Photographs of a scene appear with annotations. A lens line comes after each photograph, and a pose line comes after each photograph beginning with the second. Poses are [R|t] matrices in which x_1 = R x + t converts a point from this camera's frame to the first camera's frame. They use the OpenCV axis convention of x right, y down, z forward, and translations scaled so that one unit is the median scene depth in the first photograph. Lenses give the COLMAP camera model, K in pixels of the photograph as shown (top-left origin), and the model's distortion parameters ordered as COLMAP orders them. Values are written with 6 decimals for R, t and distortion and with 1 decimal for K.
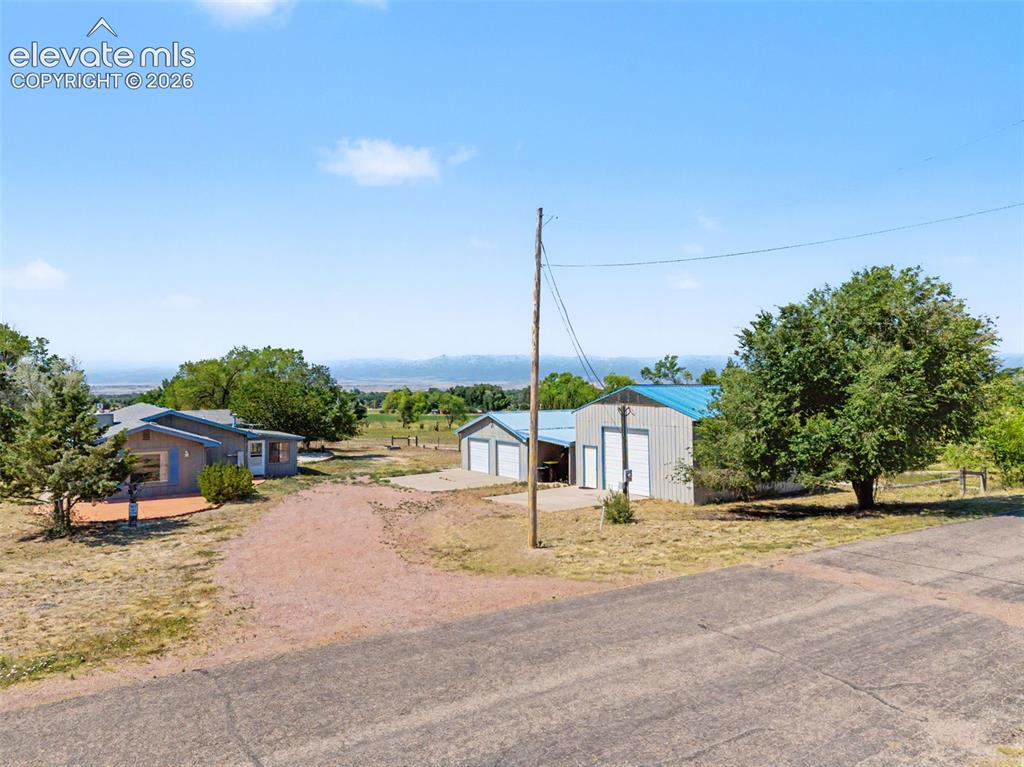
lens RADIAL K [[663.3, 0, 512.0], [0, 663.3, 383.5], [0, 0, 1]] dist [-0.059632, -0.000533]
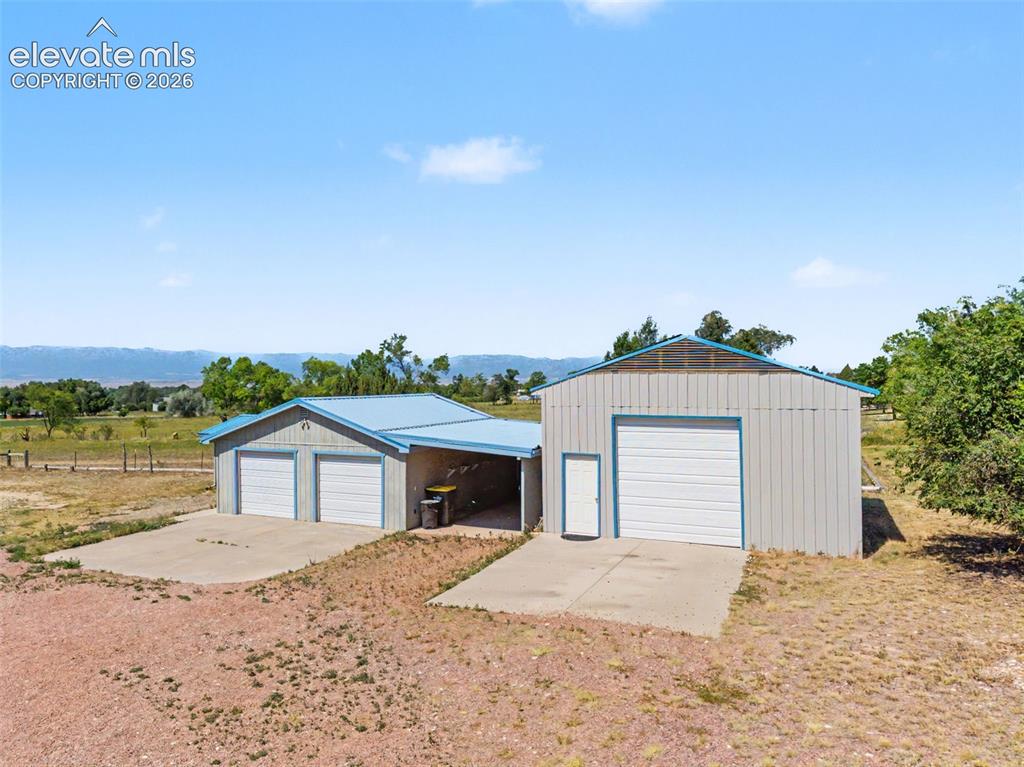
lens RADIAL K [[663.3, 0, 512.0], [0, 663.3, 383.5], [0, 0, 1]] dist [-0.059632, -0.000533]
pose [[0.837670, 0.000847, 0.546175, -0.169348], [-0.001294, 0.999999, 0.000432, 0.031412], [-0.546174, -0.001069, 0.837671, 0.485178]]
